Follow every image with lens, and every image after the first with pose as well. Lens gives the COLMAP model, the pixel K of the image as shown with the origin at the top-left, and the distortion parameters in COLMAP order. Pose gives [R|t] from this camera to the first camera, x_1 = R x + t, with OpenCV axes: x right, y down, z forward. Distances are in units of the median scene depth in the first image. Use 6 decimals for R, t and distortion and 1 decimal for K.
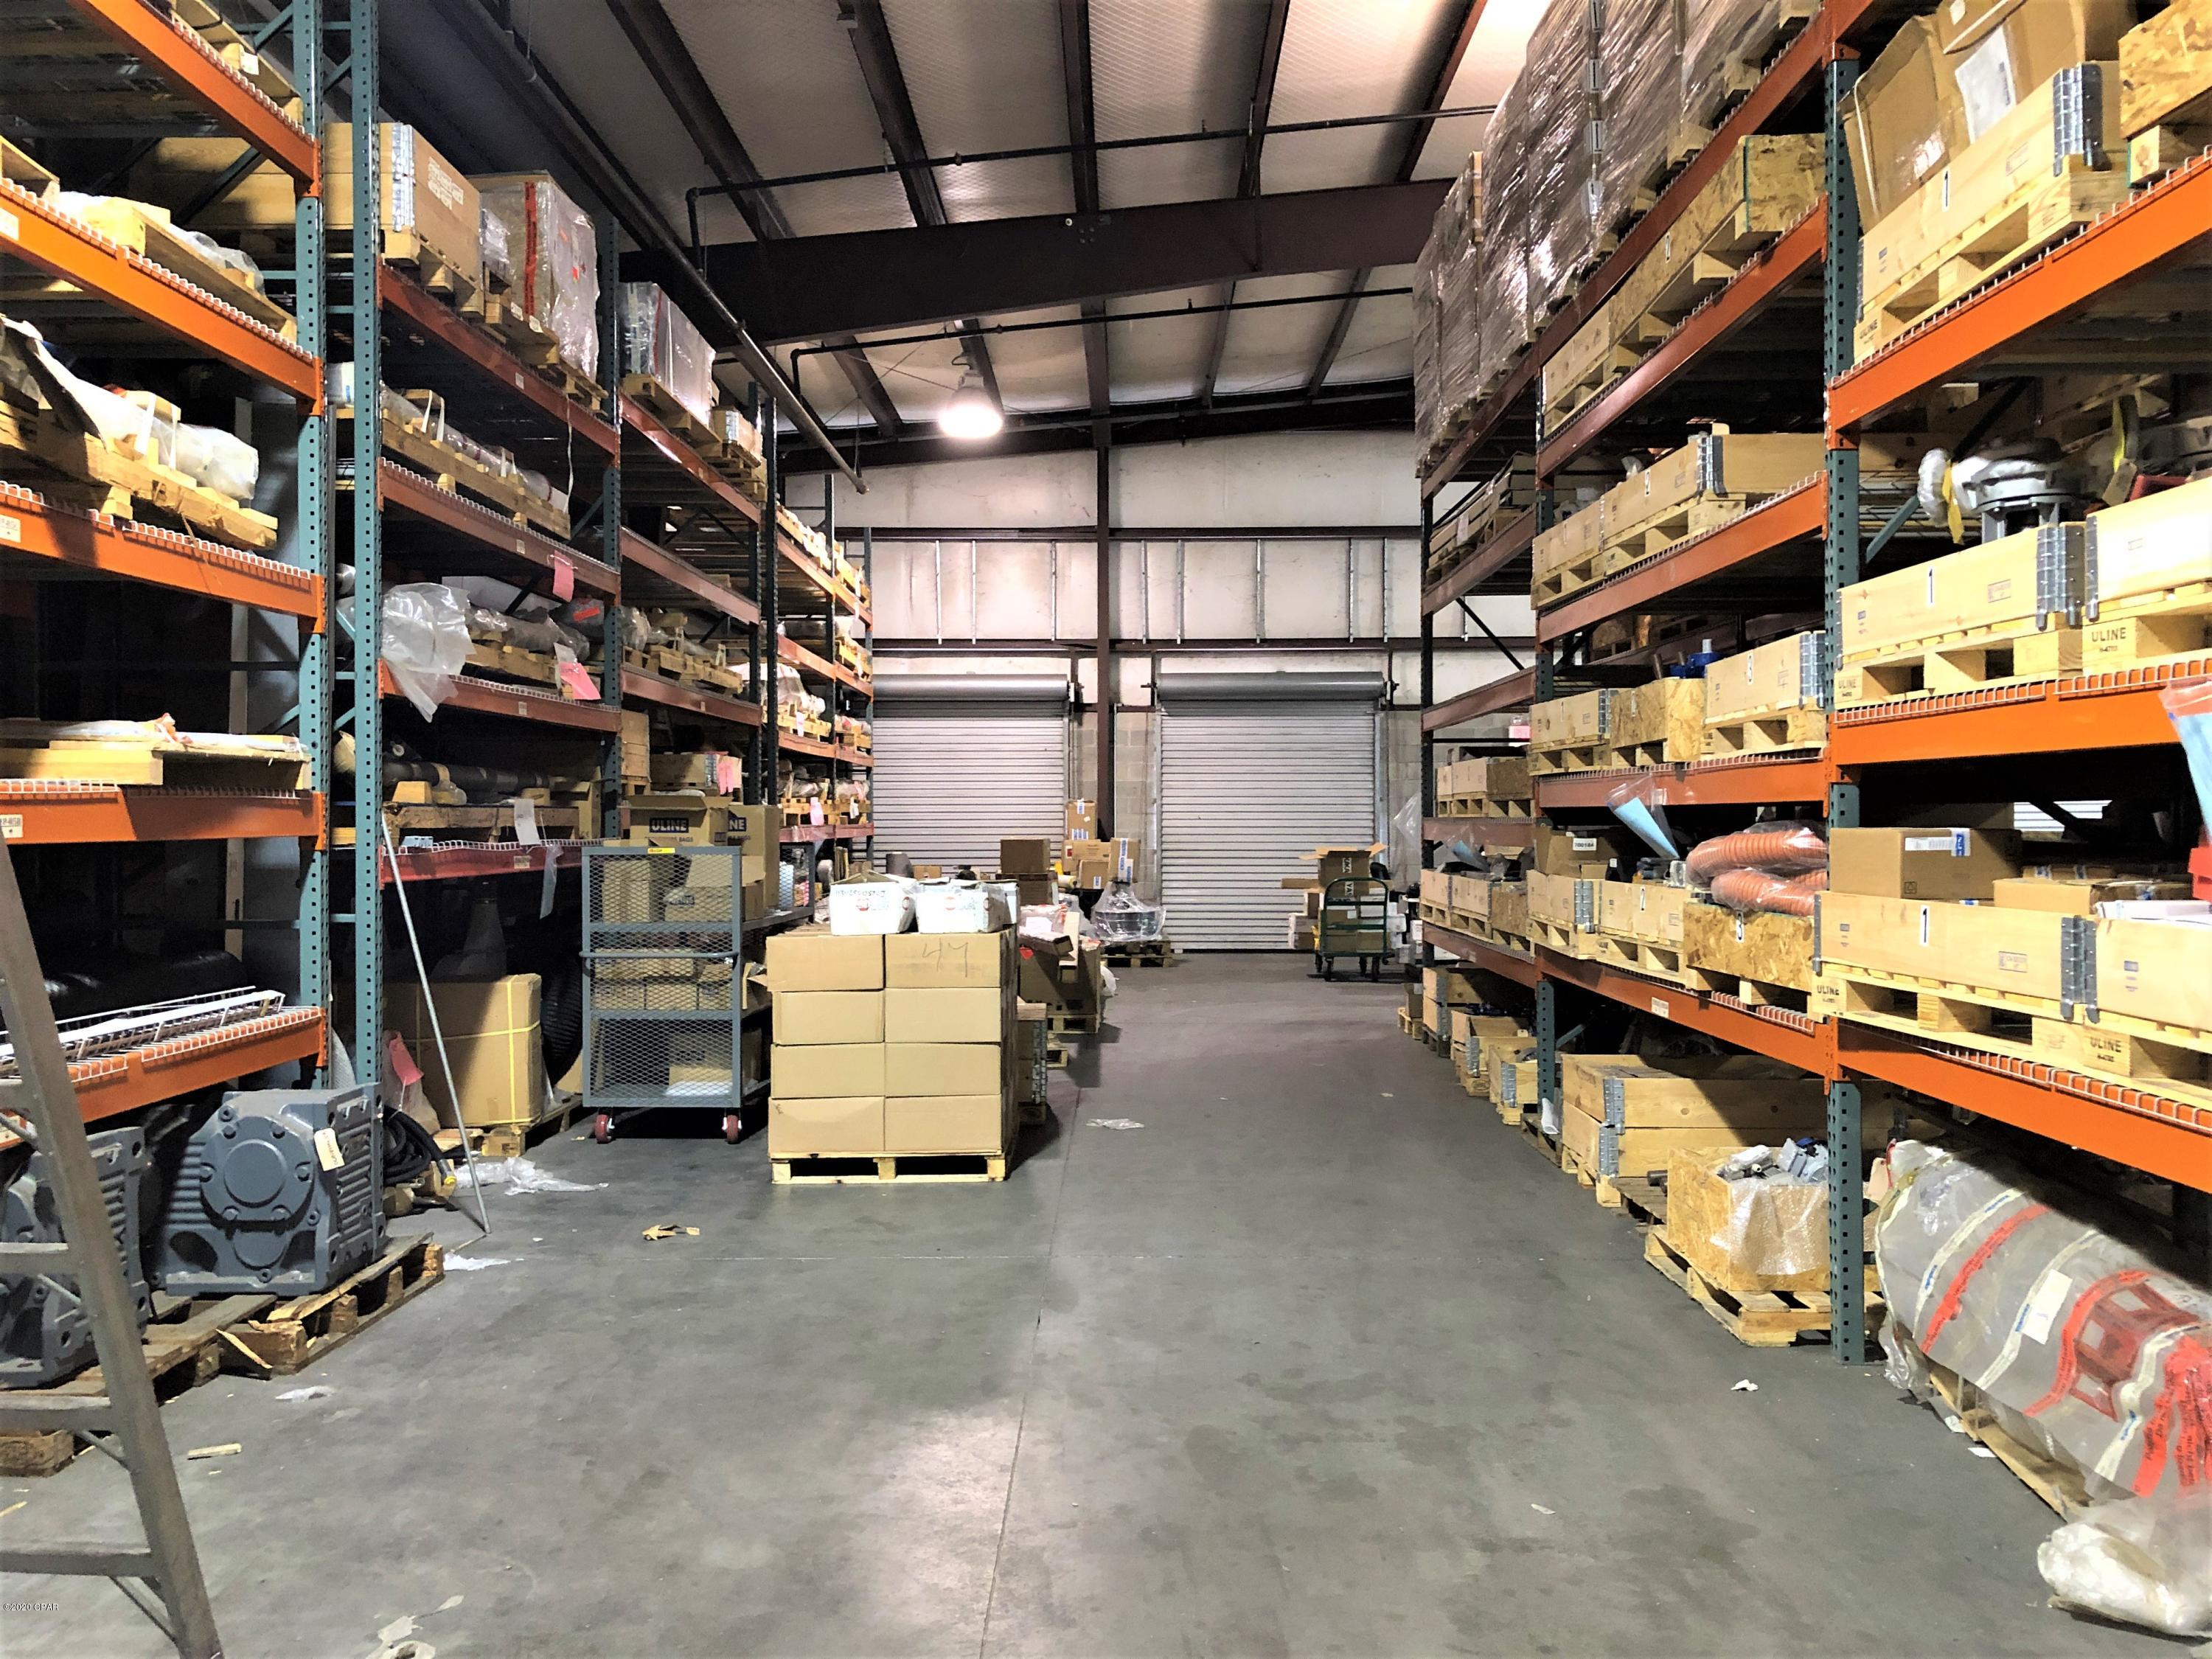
lens RADIAL K [[1826.7, 0, 1101.5], [0, 1826.7, 827.3], [0, 0, 1]] dist [0.052233, -0.070066]
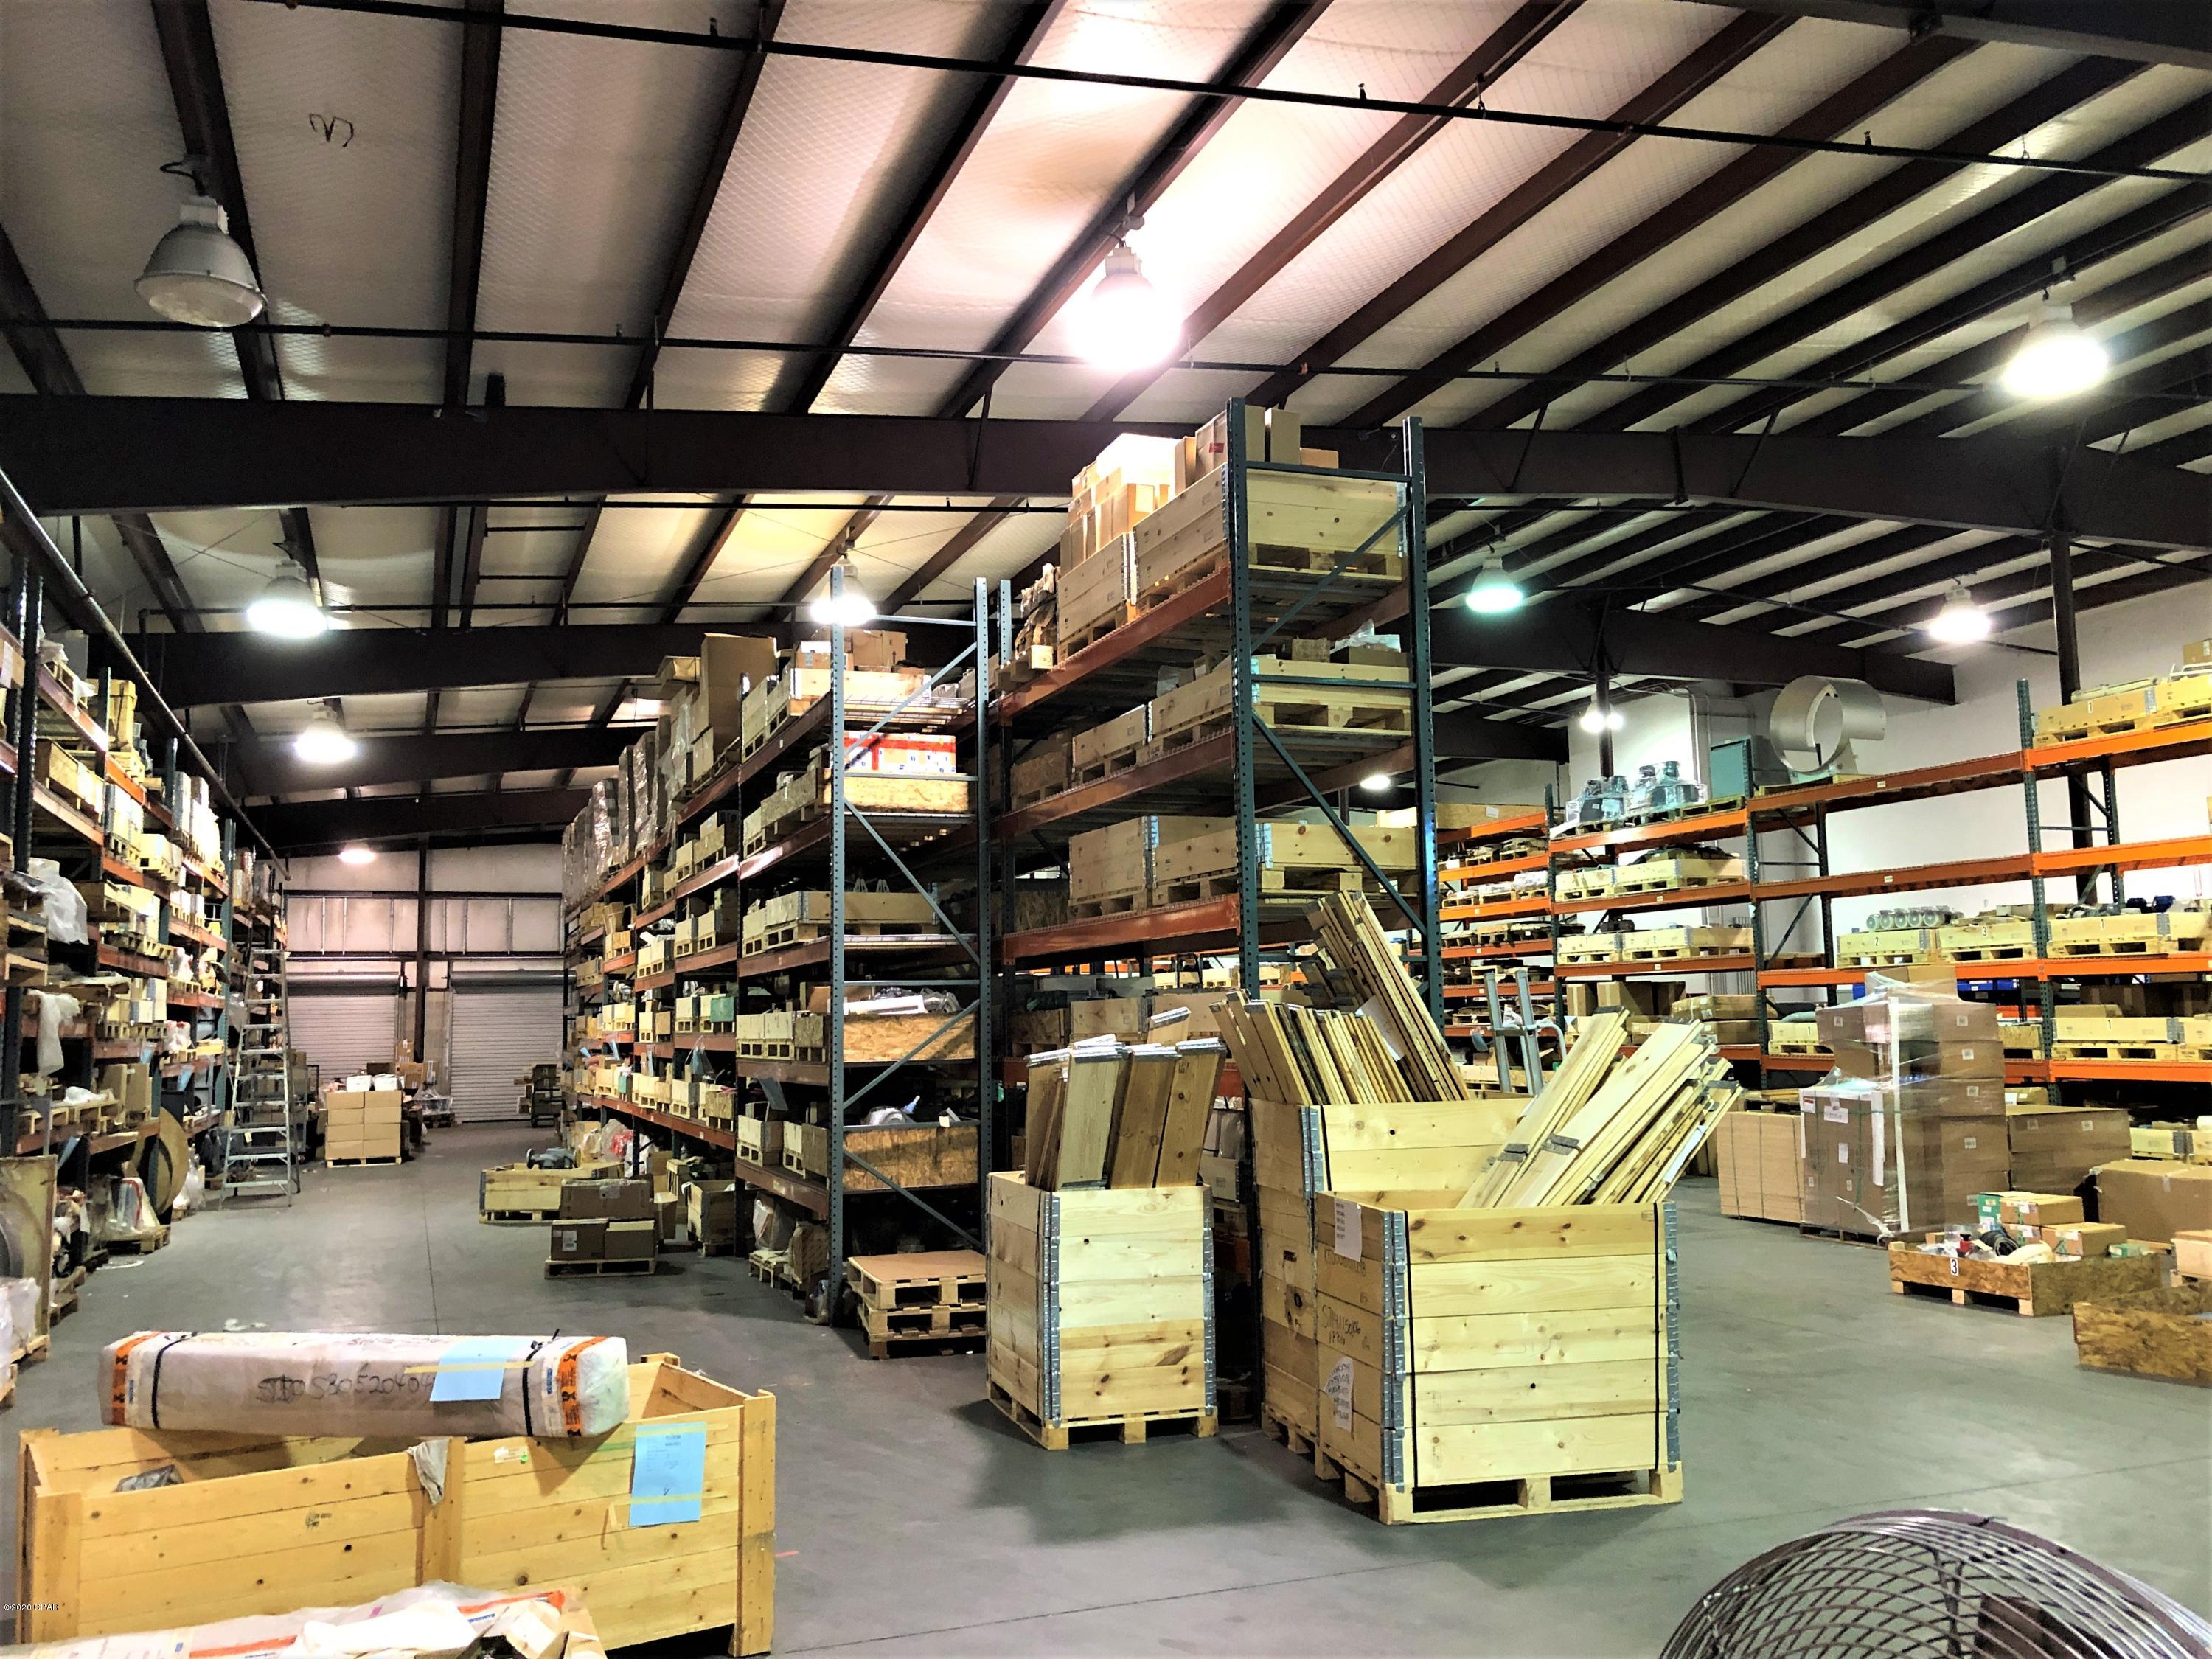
lens RADIAL K [[1826.7, 0, 1094.2], [0, 1826.7, 832.0], [0, 0, 1]] dist [0.052233, -0.070066]
pose [[0.932052, 0.026917, 0.361324, -0.038463], [0.014587, 0.993641, -0.111649, -0.006390], [-0.362031, 0.109333, 0.925732, -0.977719]]
